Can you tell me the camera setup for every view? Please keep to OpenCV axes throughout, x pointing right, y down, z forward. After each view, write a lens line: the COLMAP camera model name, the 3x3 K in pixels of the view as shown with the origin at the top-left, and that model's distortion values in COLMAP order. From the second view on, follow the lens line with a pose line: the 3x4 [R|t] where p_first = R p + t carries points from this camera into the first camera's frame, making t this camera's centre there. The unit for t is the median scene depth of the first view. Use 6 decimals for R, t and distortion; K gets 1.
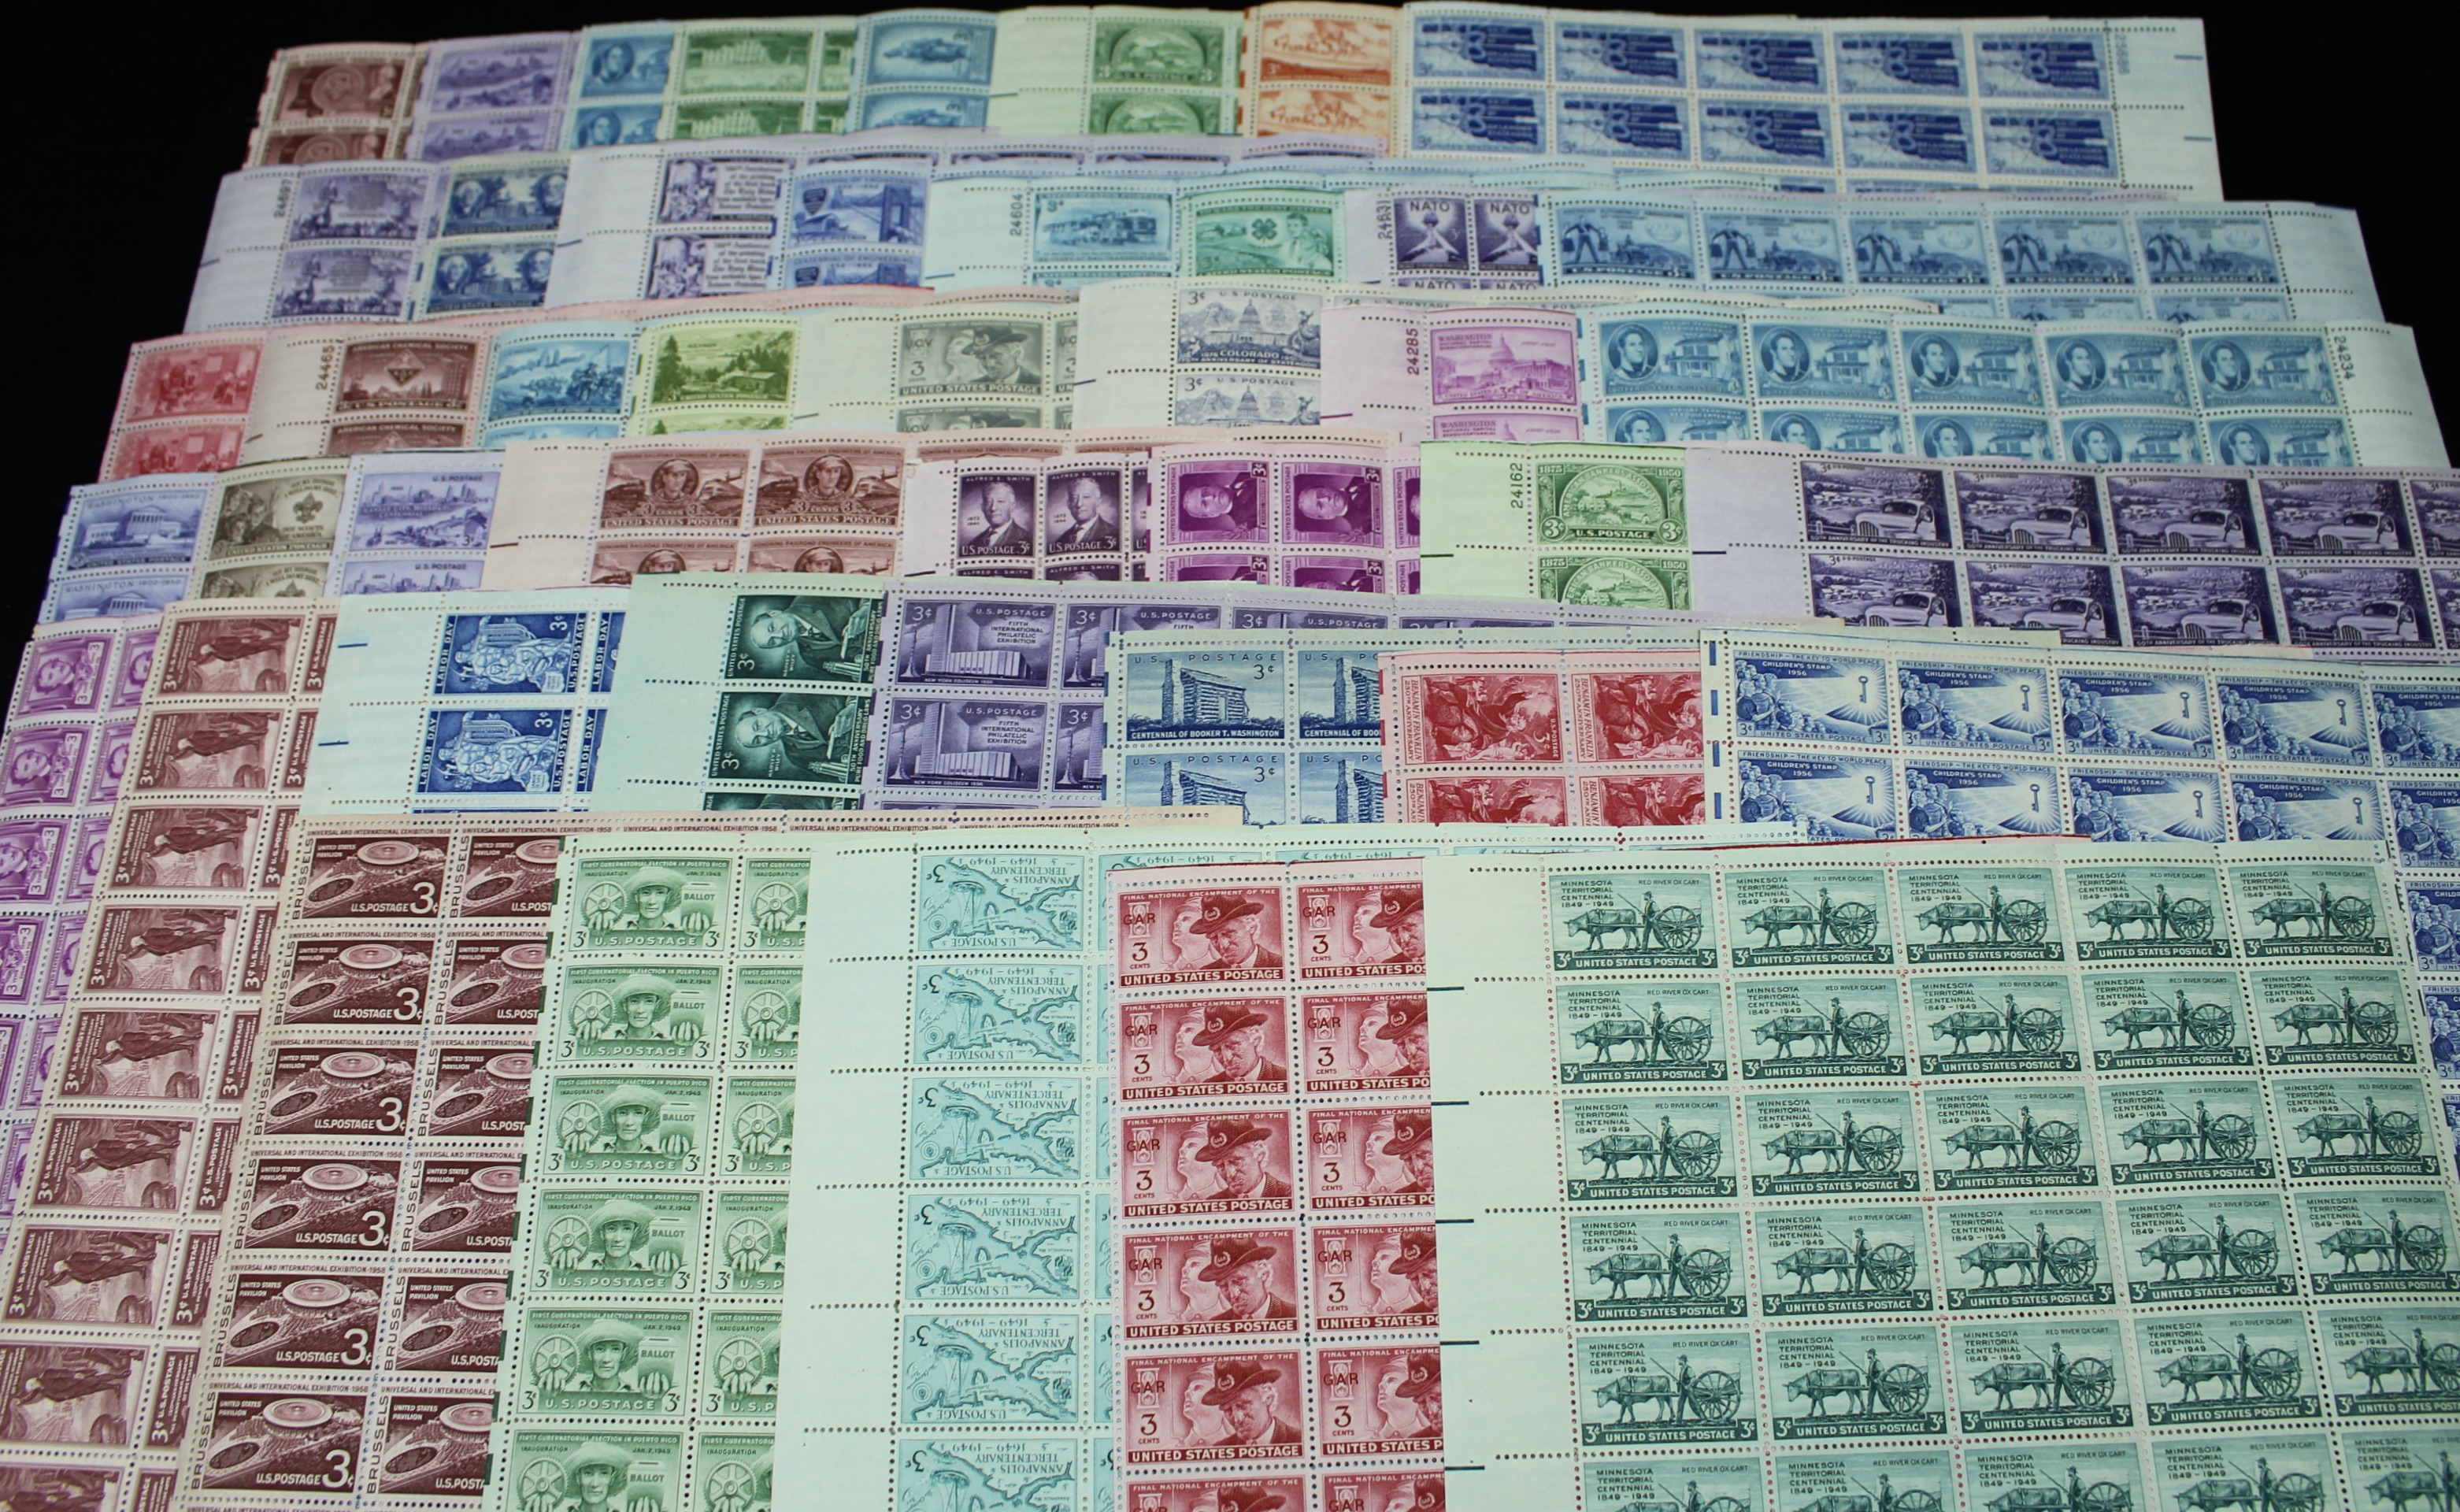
lens RADIAL K [[2235.7, 0, 1300.7], [0, 2235.7, 630.5], [0, 0, 1]] dist [-0.153939, 0.112671]
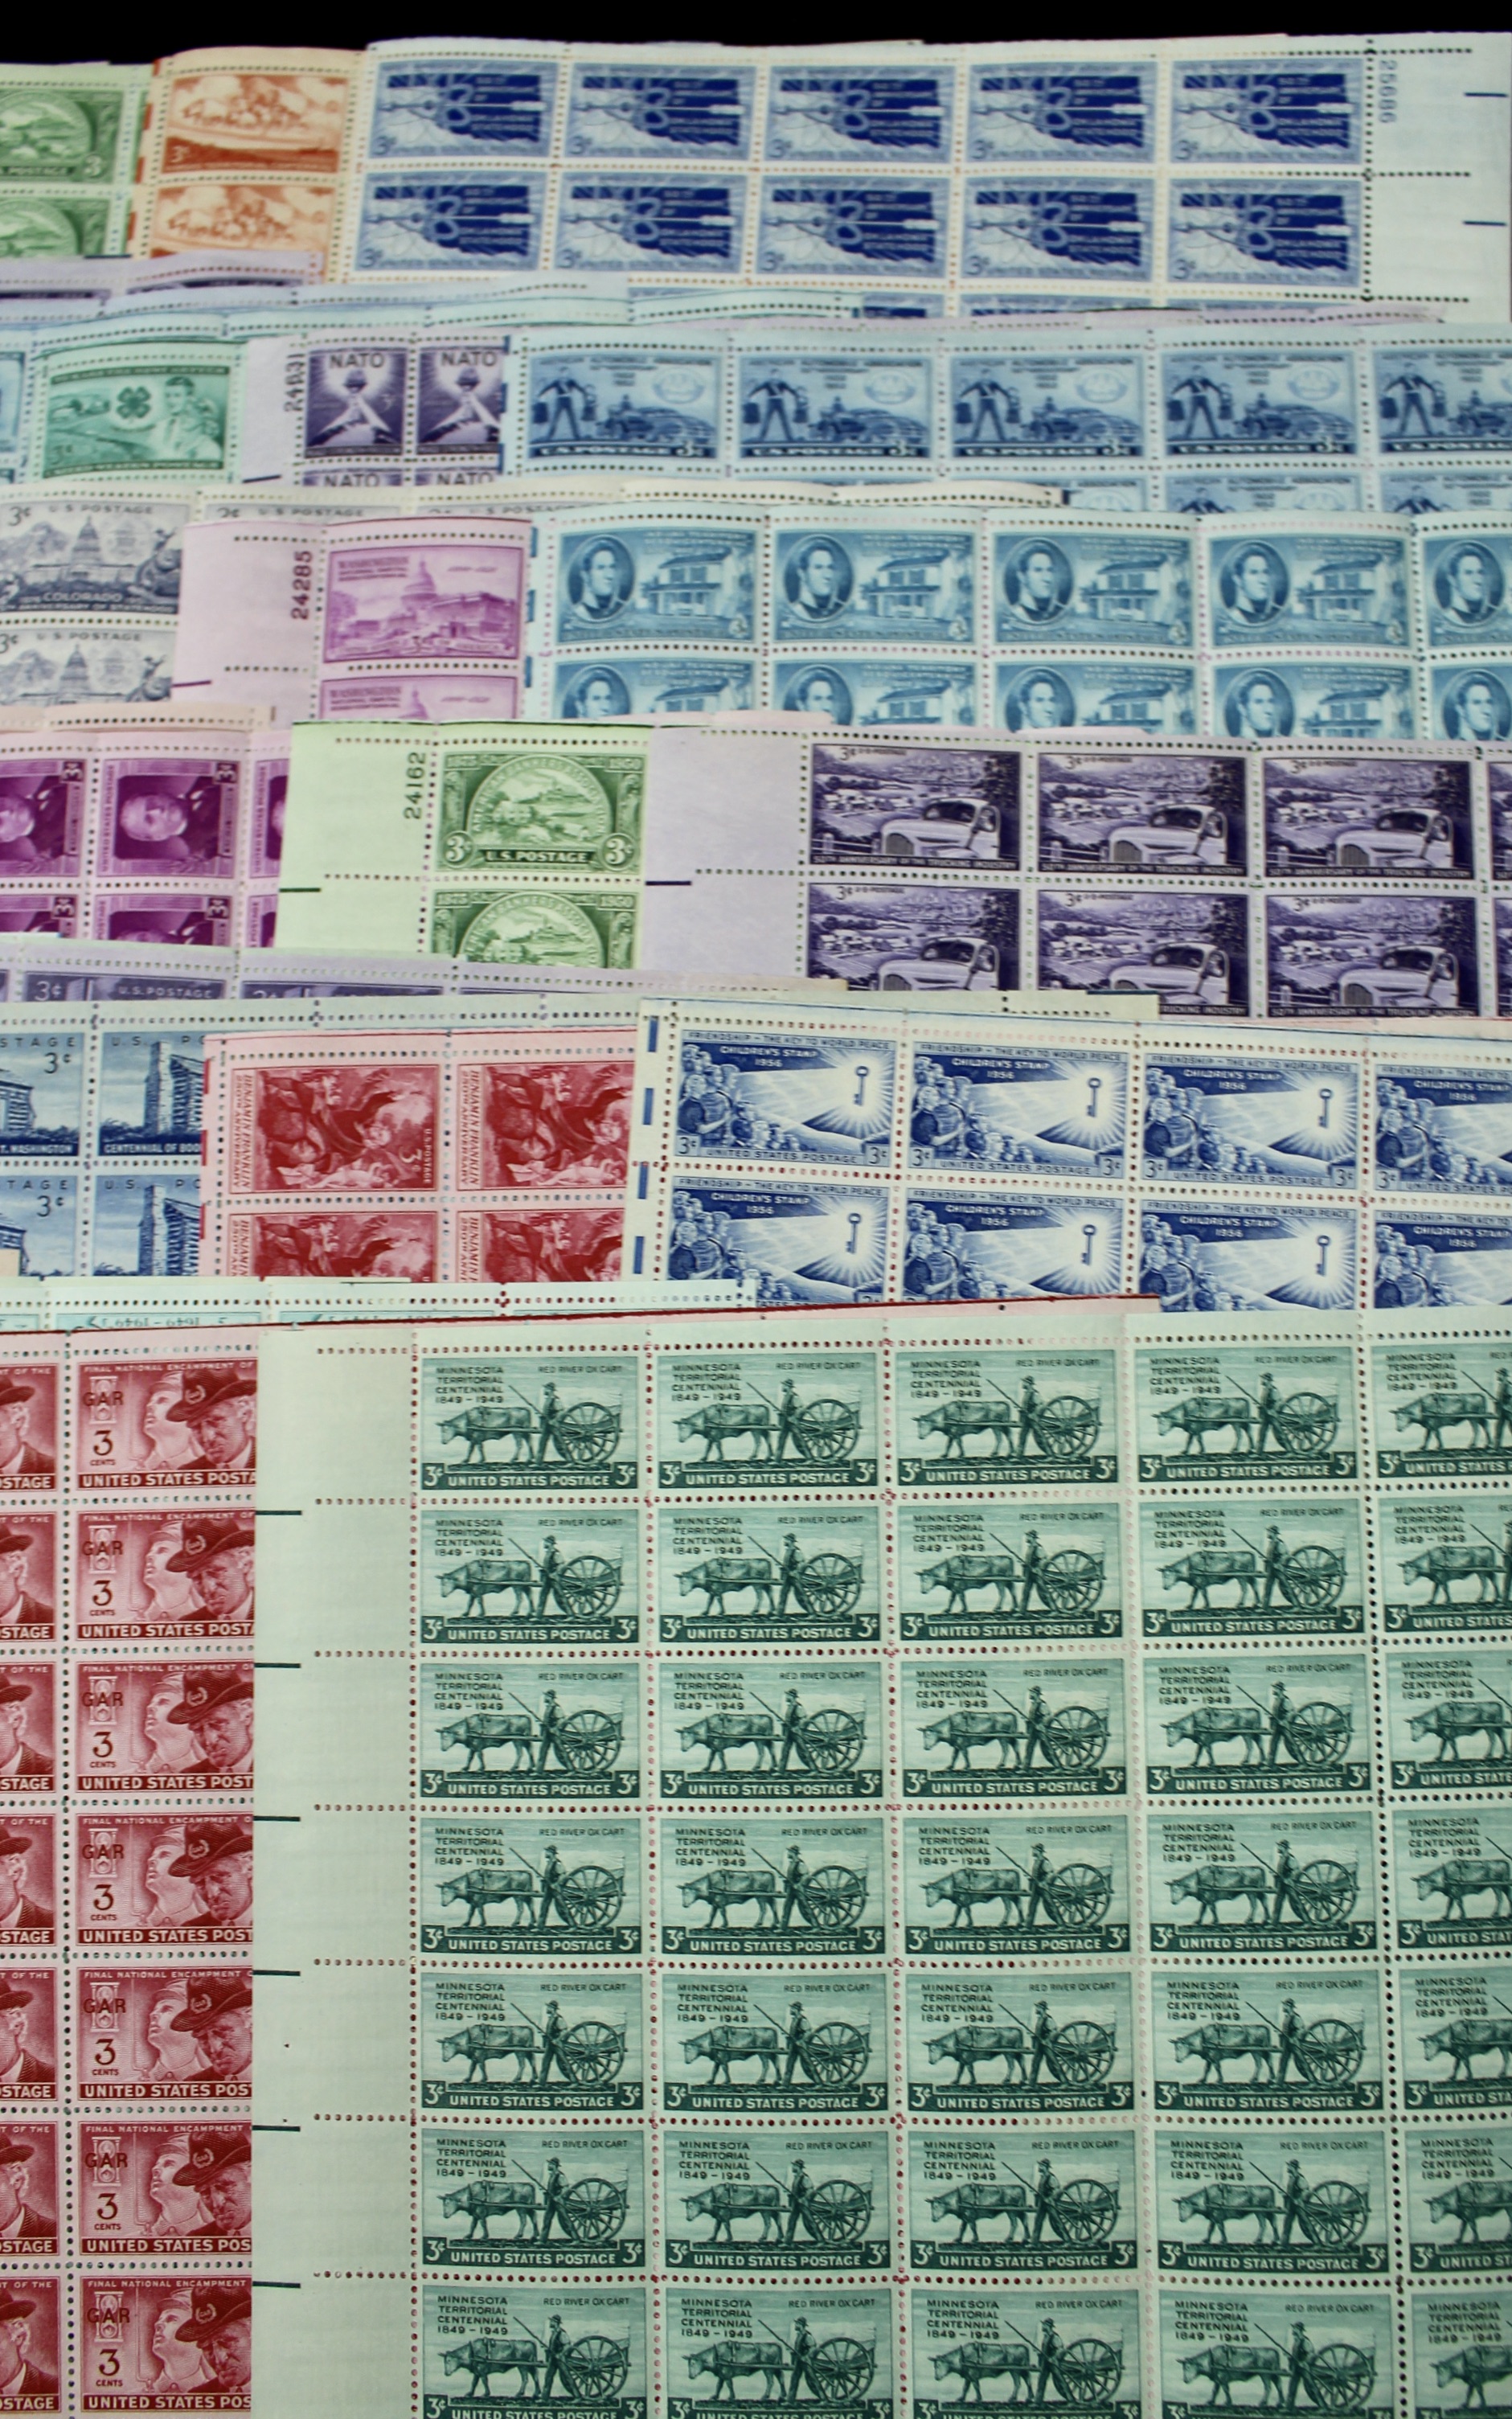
lens RADIAL K [[2234.9, 0, 876.9], [0, 2234.9, 1166.1], [0, 0, 1]] dist [-0.153126, 0.116665]
pose [[0.998955, 0.003331, -0.045573, 0.281089], [0.008901, 0.964046, 0.265588, -0.135746], [0.044819, -0.265716, 0.963009, 0.280930]]
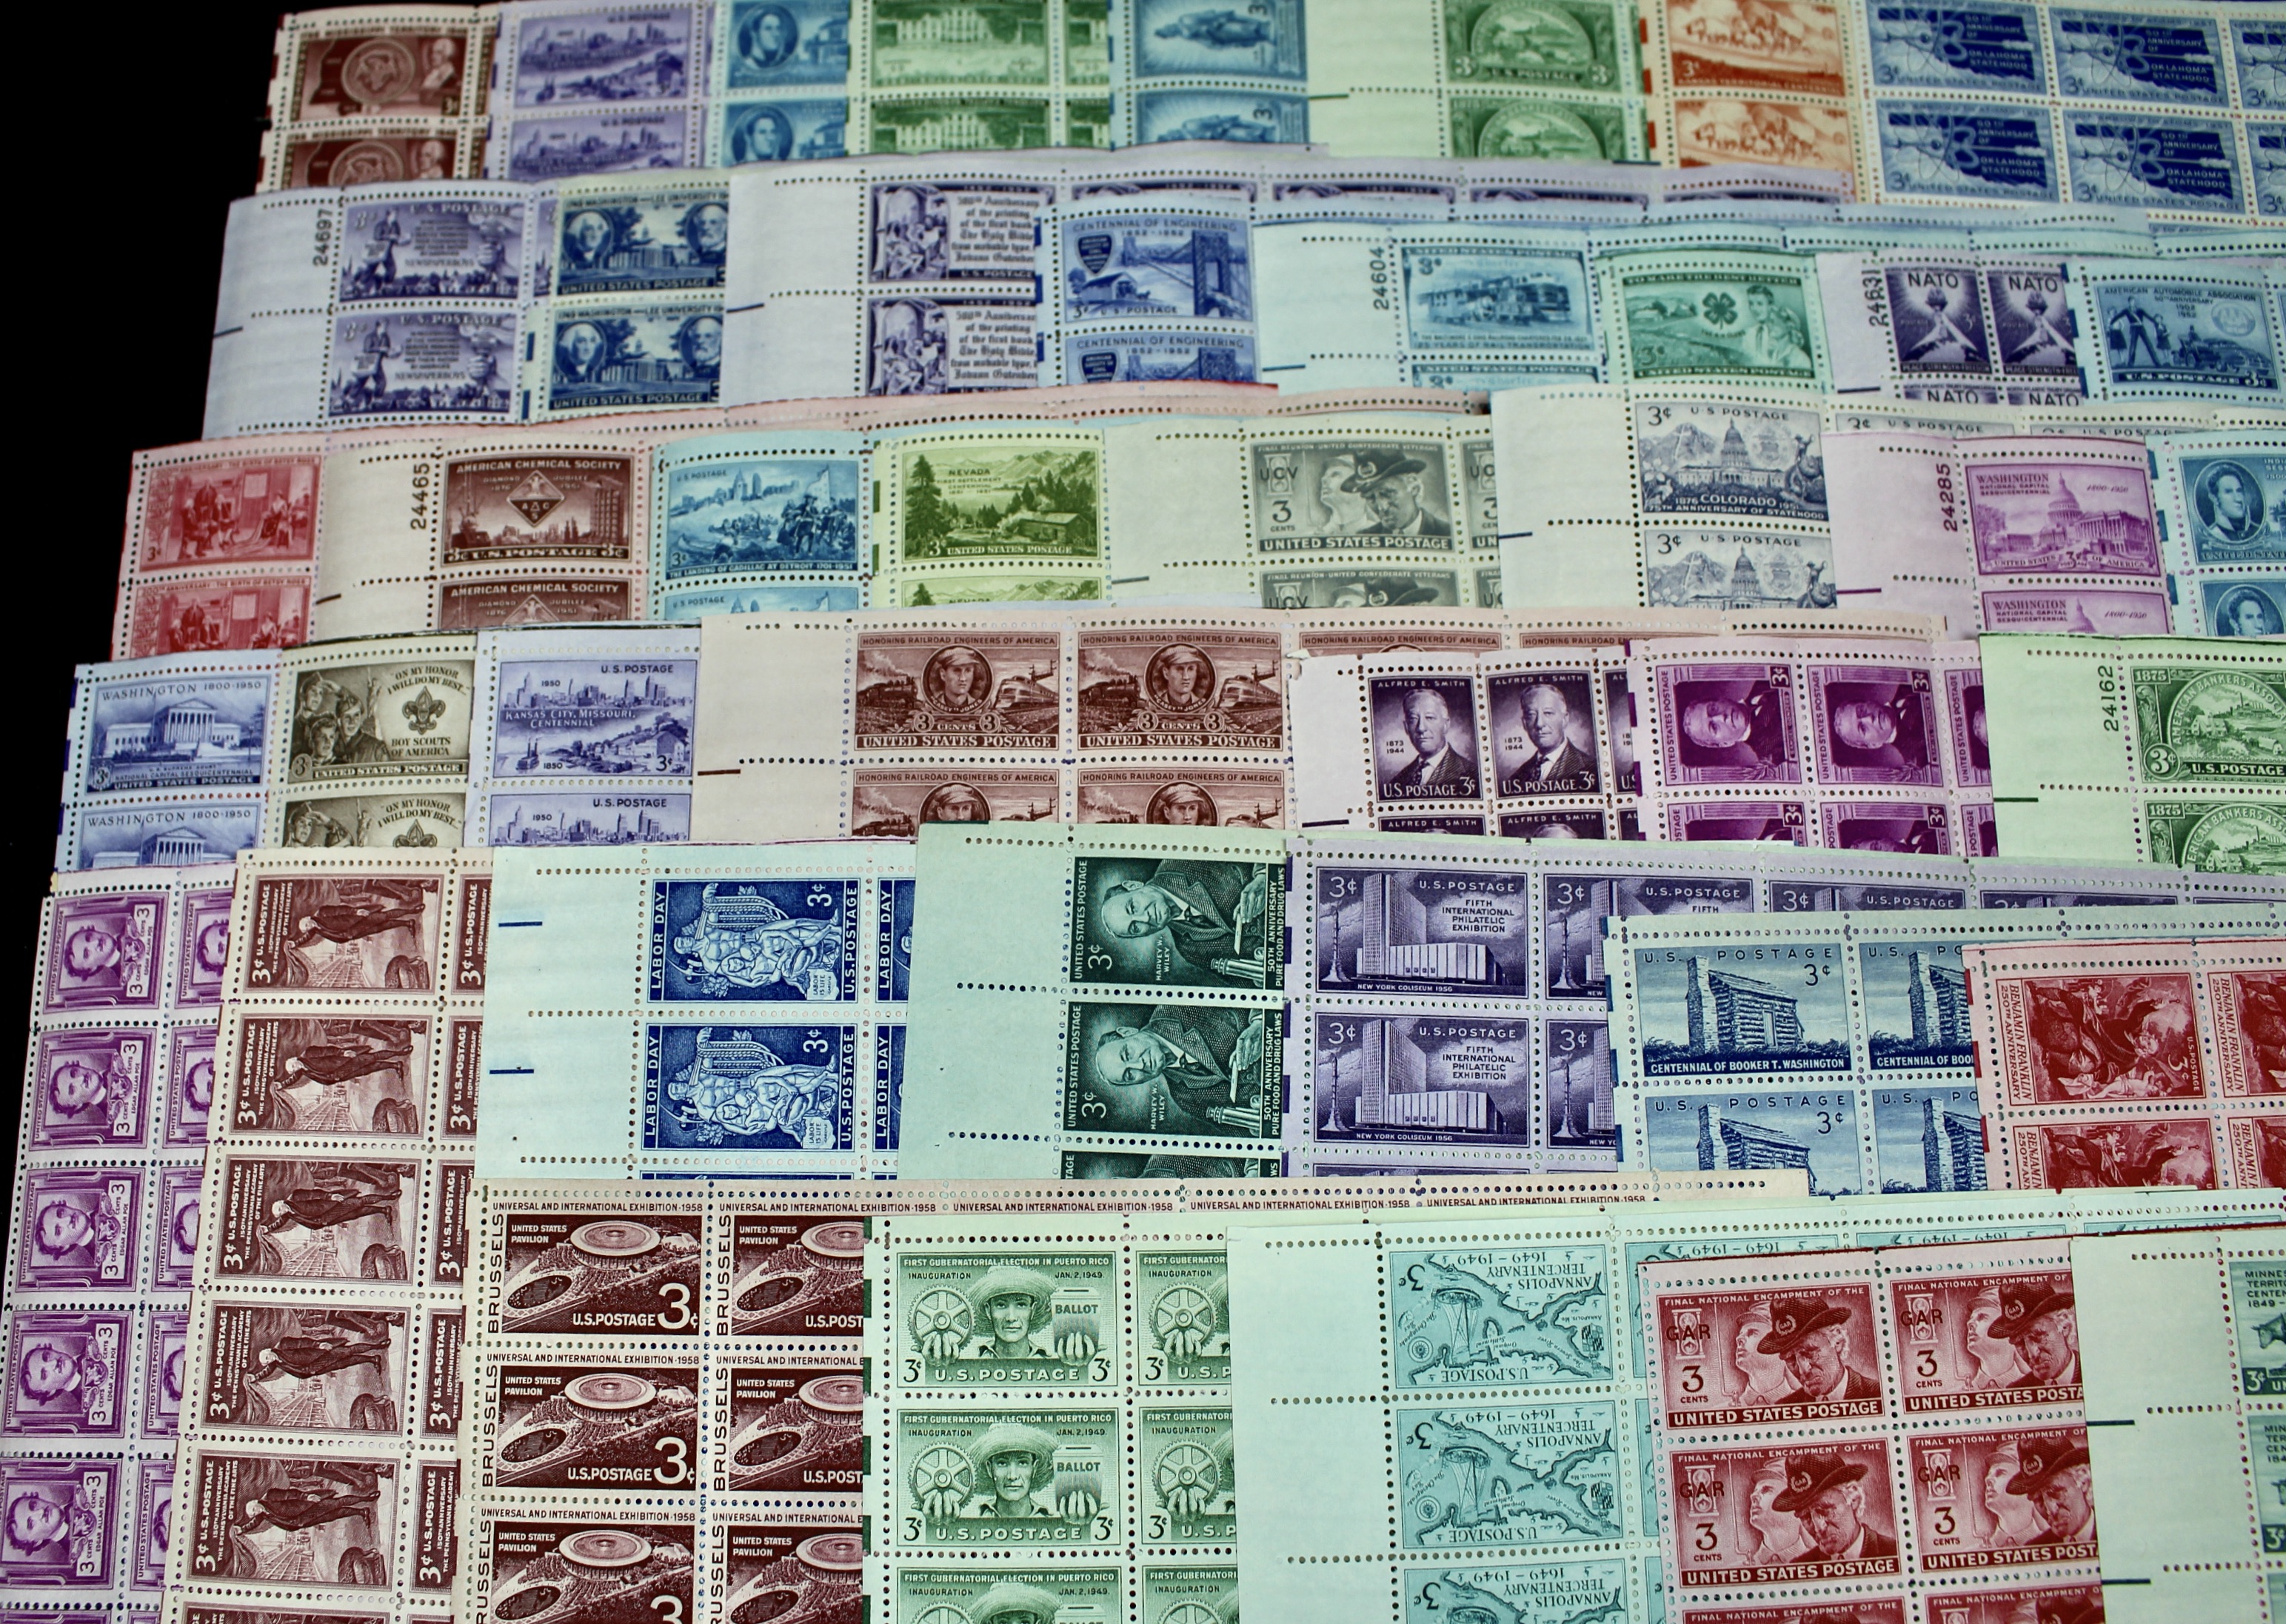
lens RADIAL K [[2021.4, 0, 1028.9], [0, 2021.4, 826.2], [0, 0, 1]] dist [-0.147086, 0.106225]
pose [[0.999958, -0.002441, 0.008887, -0.270903], [0.000697, 0.981549, 0.191211, -0.148256], [-0.009190, -0.191197, 0.981509, 0.356266]]
